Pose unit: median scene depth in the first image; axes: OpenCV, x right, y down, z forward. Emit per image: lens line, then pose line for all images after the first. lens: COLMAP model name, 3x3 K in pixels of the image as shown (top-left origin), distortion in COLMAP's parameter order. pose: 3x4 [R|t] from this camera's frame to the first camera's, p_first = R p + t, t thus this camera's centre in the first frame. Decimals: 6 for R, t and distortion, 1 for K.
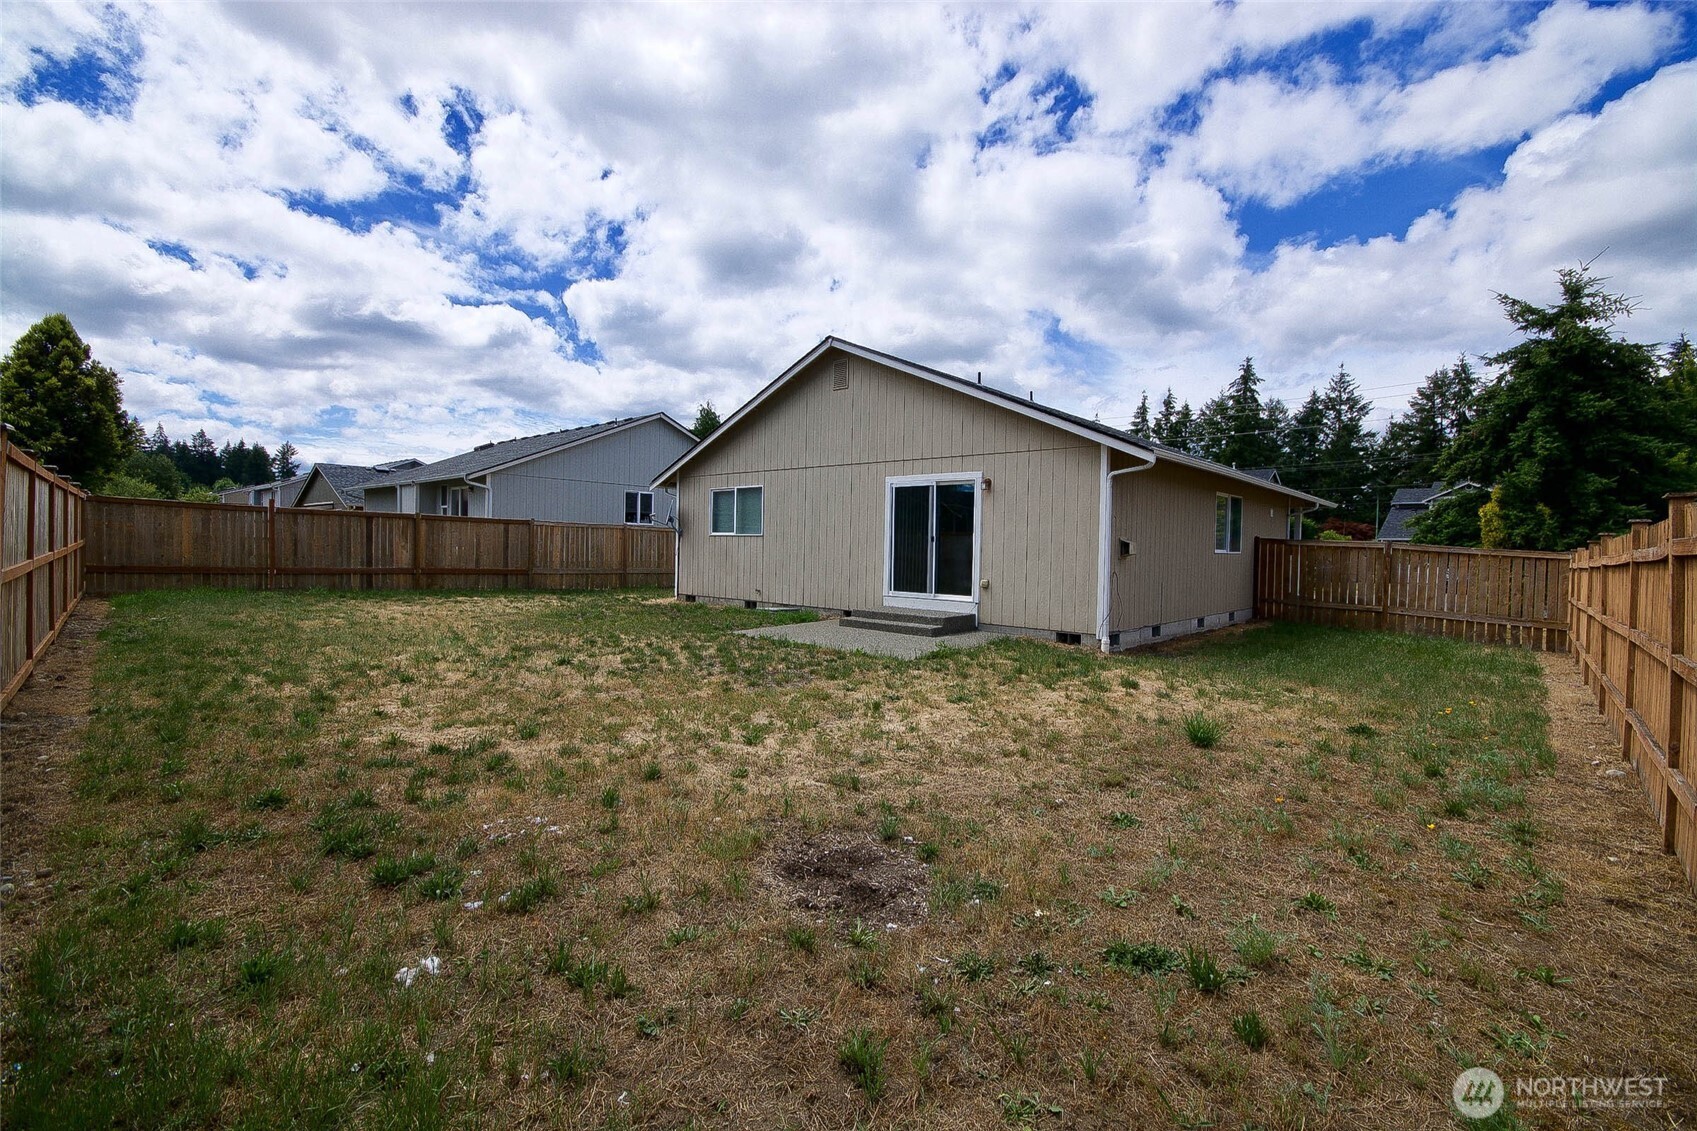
lens RADIAL K [[742.8, 0, 849.9], [0, 742.8, 569.6], [0, 0, 1]] dist [0.002765, 0.004000]
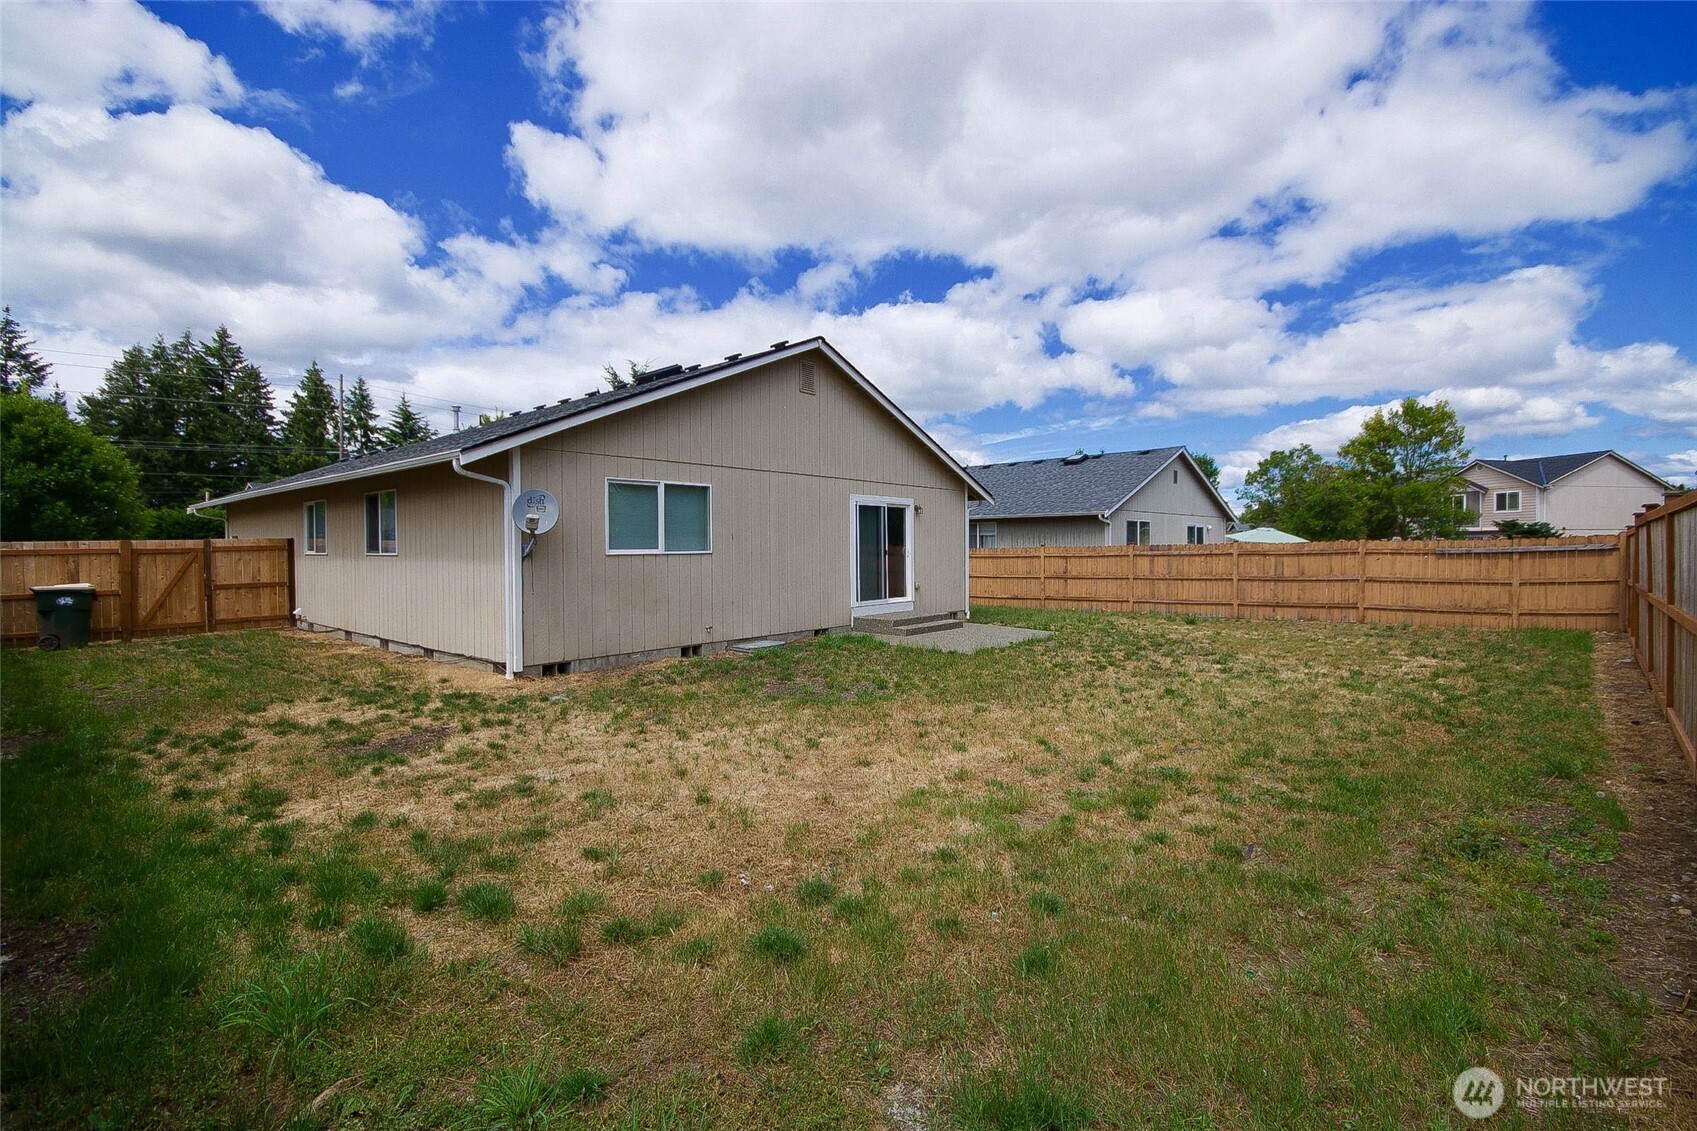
lens RADIAL K [[742.8, 0, 849.2], [0, 742.8, 551.9], [0, 0, 1]] dist [0.002765, 0.004000]
pose [[0.011867, -0.026541, 0.999577, -0.991996], [0.037365, 0.998961, 0.026081, -0.070336], [-0.999231, 0.037040, 0.012846, 0.990432]]
